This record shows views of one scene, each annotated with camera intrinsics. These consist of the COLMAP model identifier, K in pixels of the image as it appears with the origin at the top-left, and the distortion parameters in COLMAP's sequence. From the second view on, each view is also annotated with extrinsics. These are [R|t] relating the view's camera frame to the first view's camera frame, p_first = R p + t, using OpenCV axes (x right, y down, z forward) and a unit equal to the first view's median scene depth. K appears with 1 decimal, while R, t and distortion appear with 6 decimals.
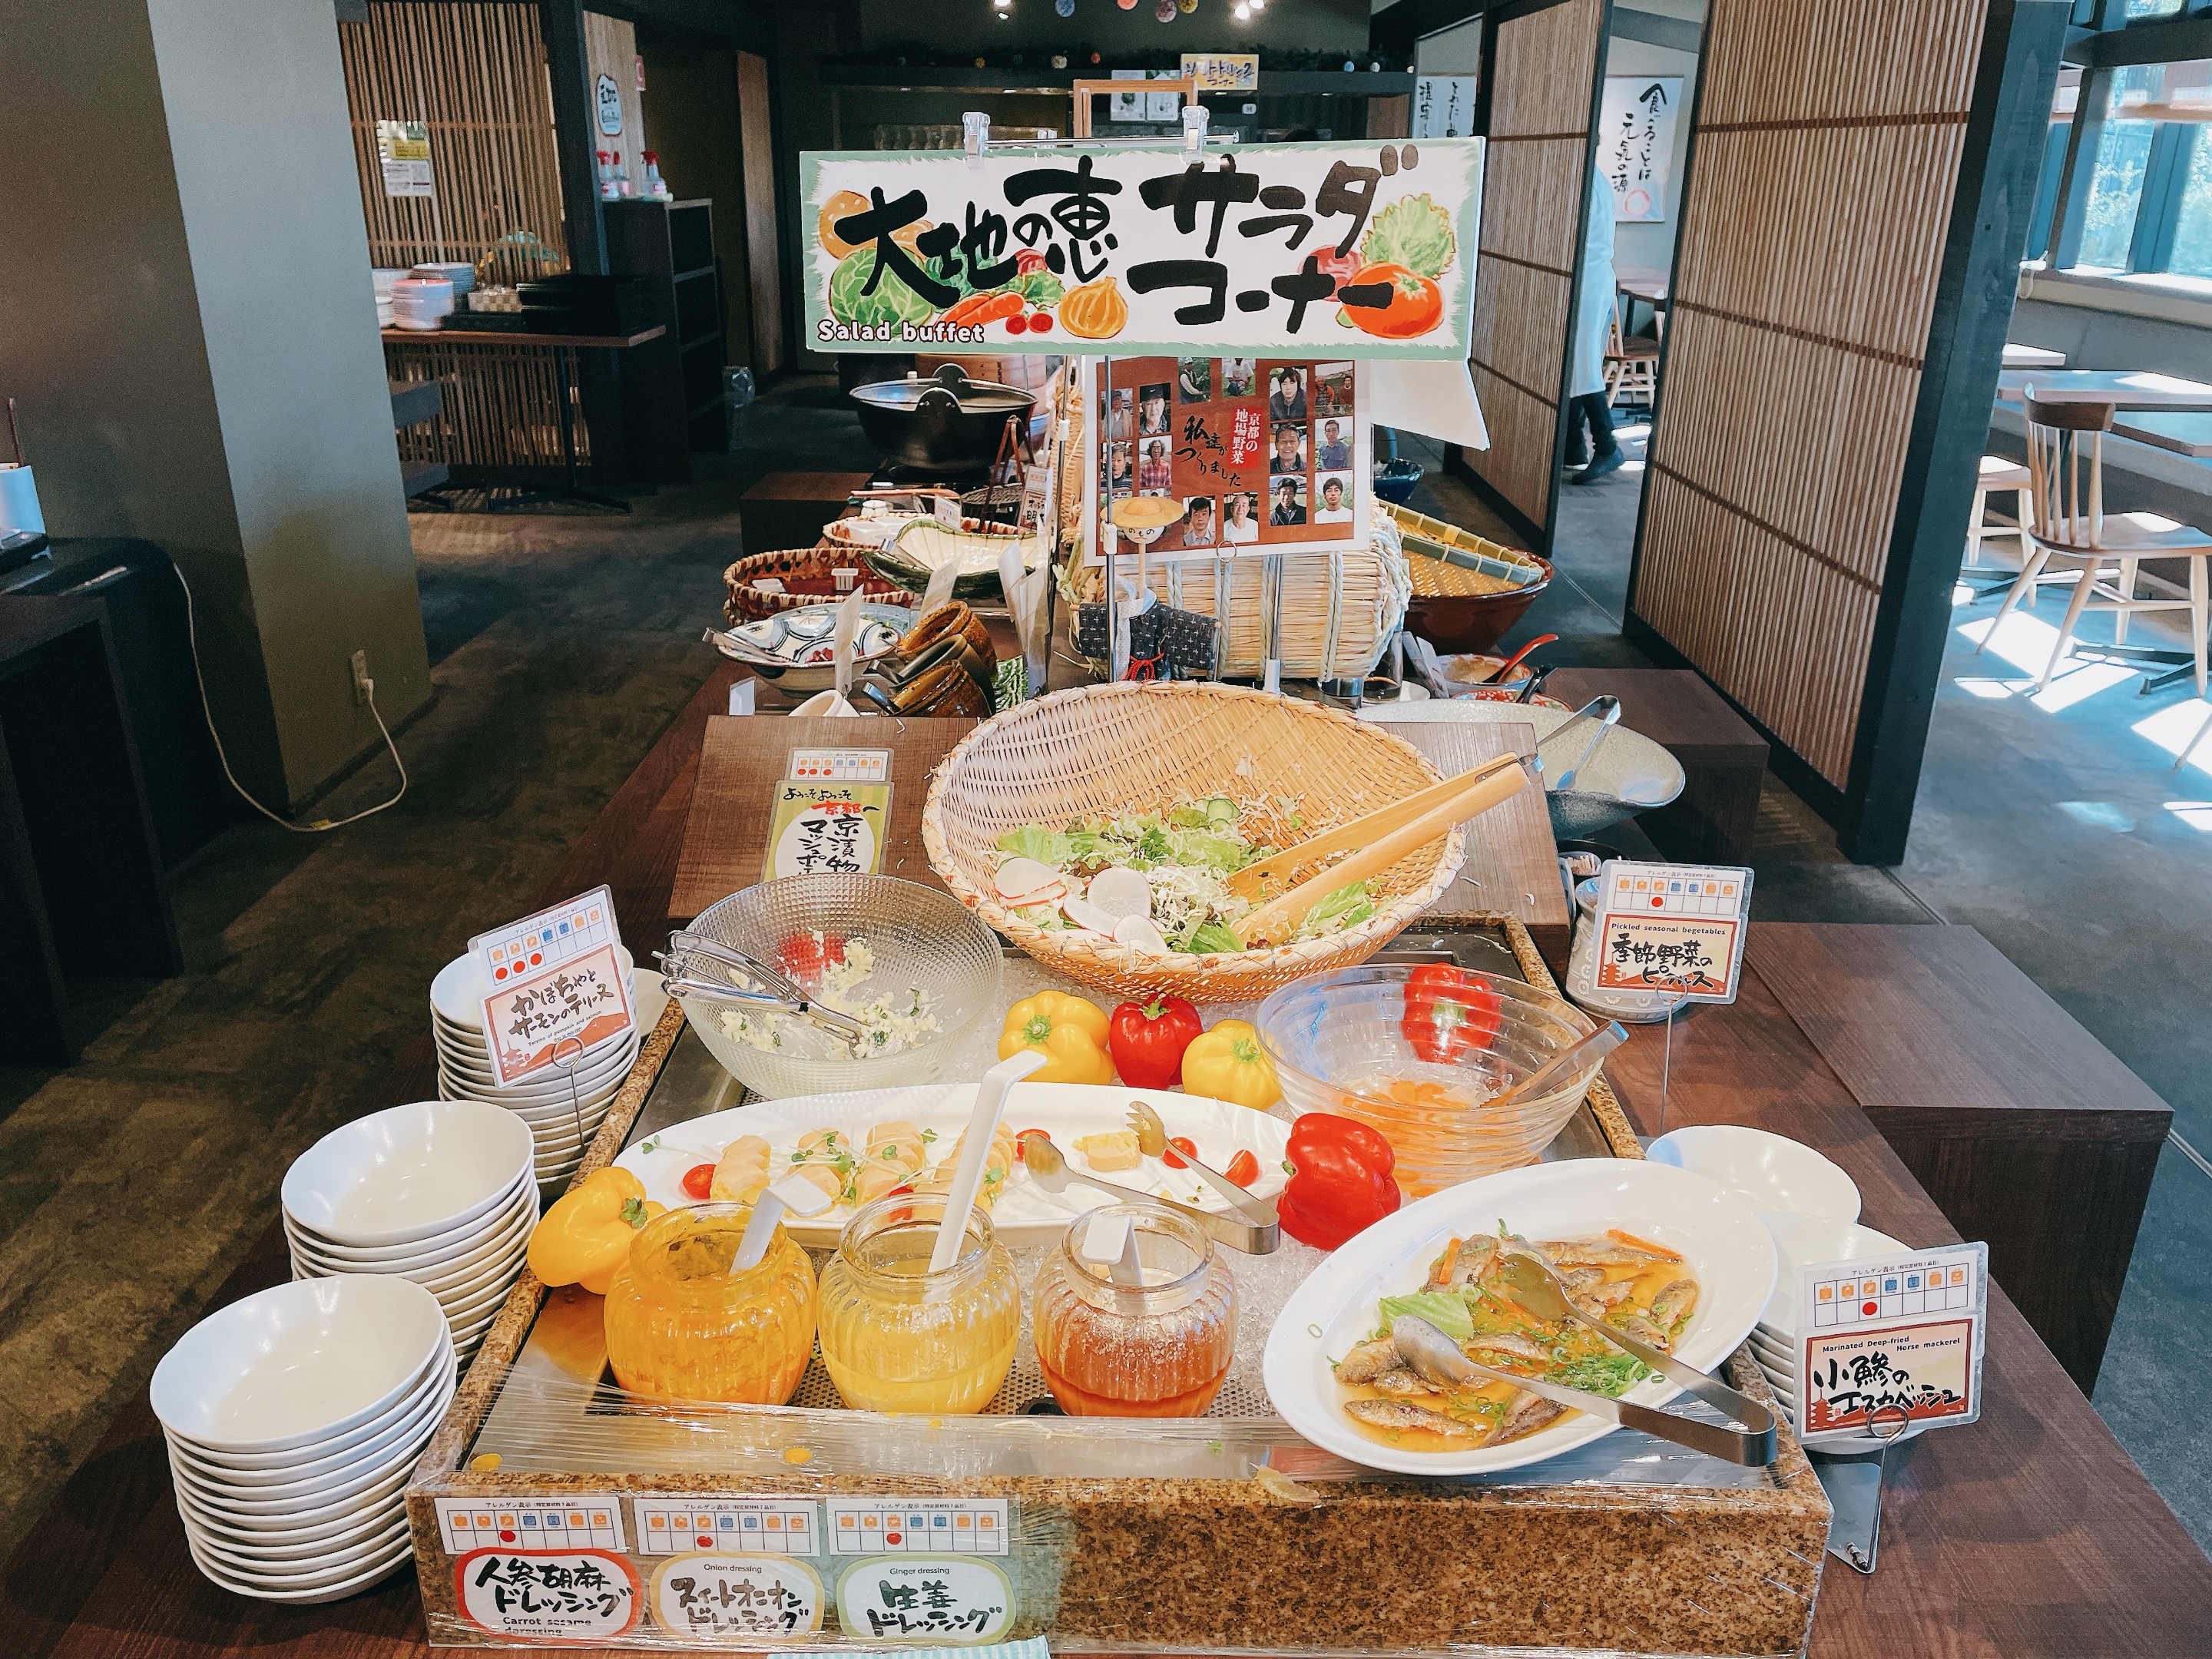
lens RADIAL K [[1692.0, 0, 1128.7], [0, 1692.0, 831.0], [0, 0, 1]] dist [0.066352, -0.071335]
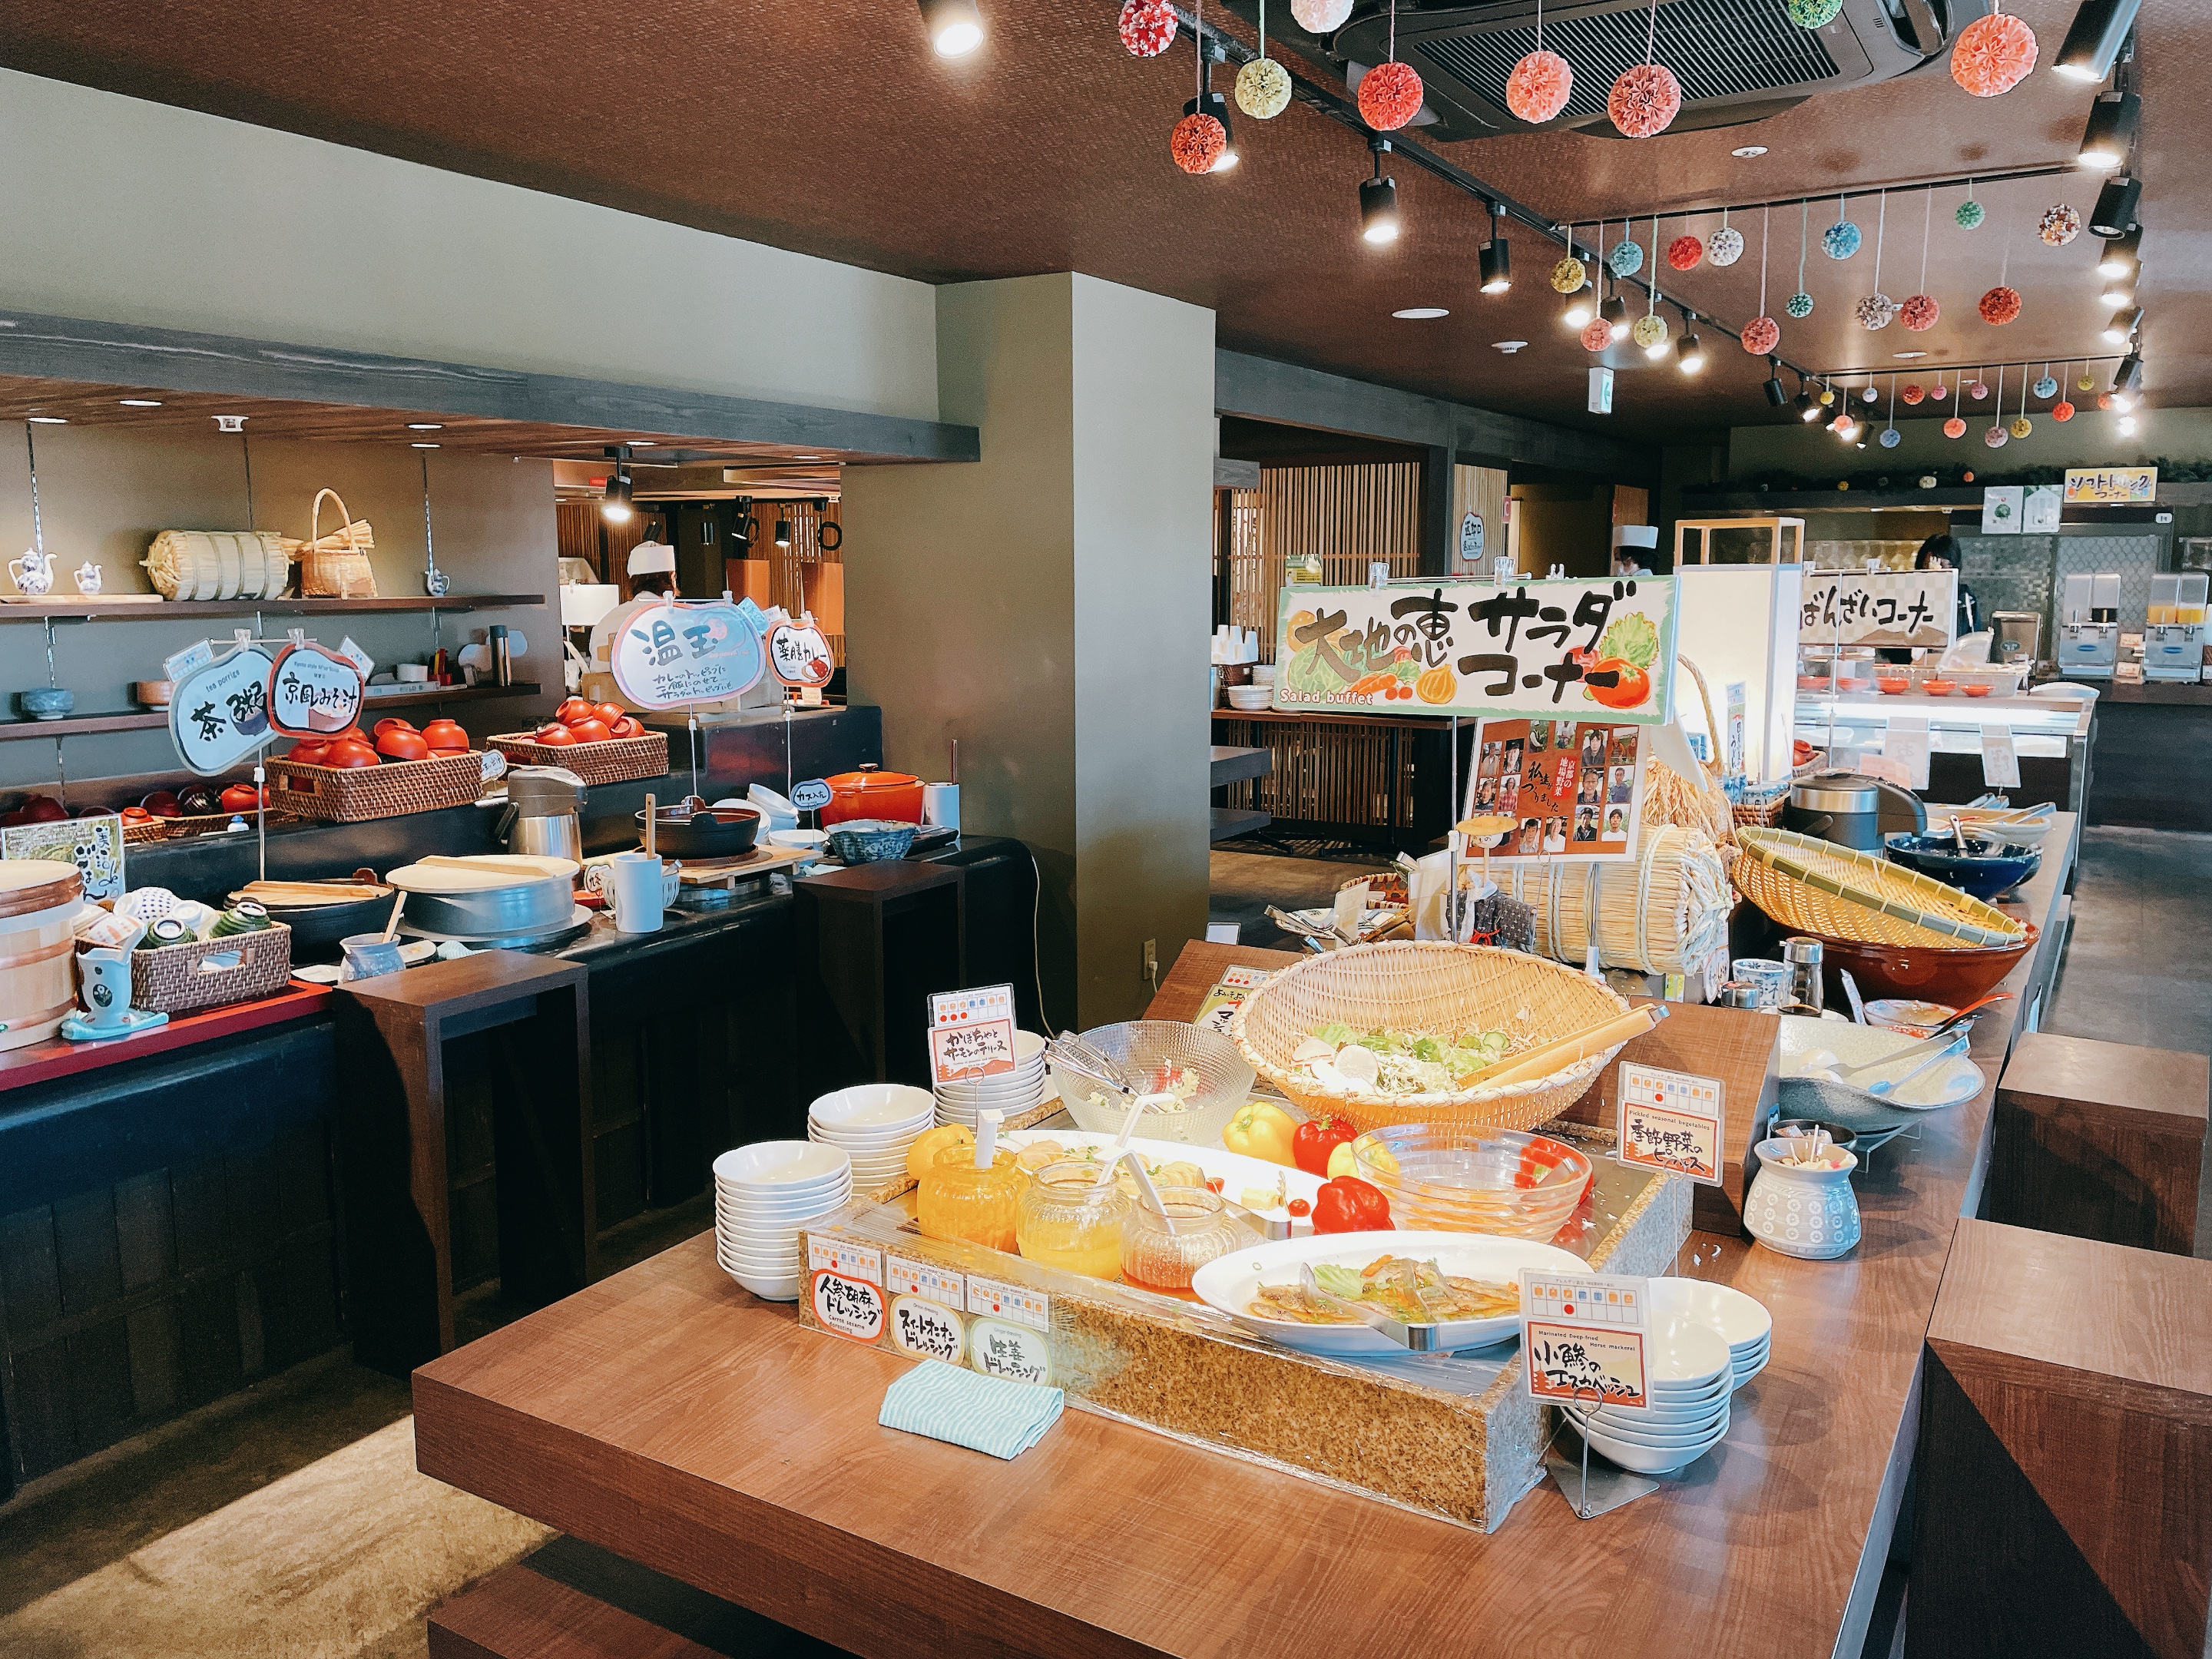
lens RADIAL K [[1692.0, 0, 1106.9], [0, 1692.0, 816.2], [0, 0, 1]] dist [0.066352, -0.071335]
pose [[0.856701, 0.064348, -0.511784, 0.516243], [-0.180345, 0.966935, -0.180313, 0.126152], [0.483259, 0.246772, 0.839979, -0.362113]]
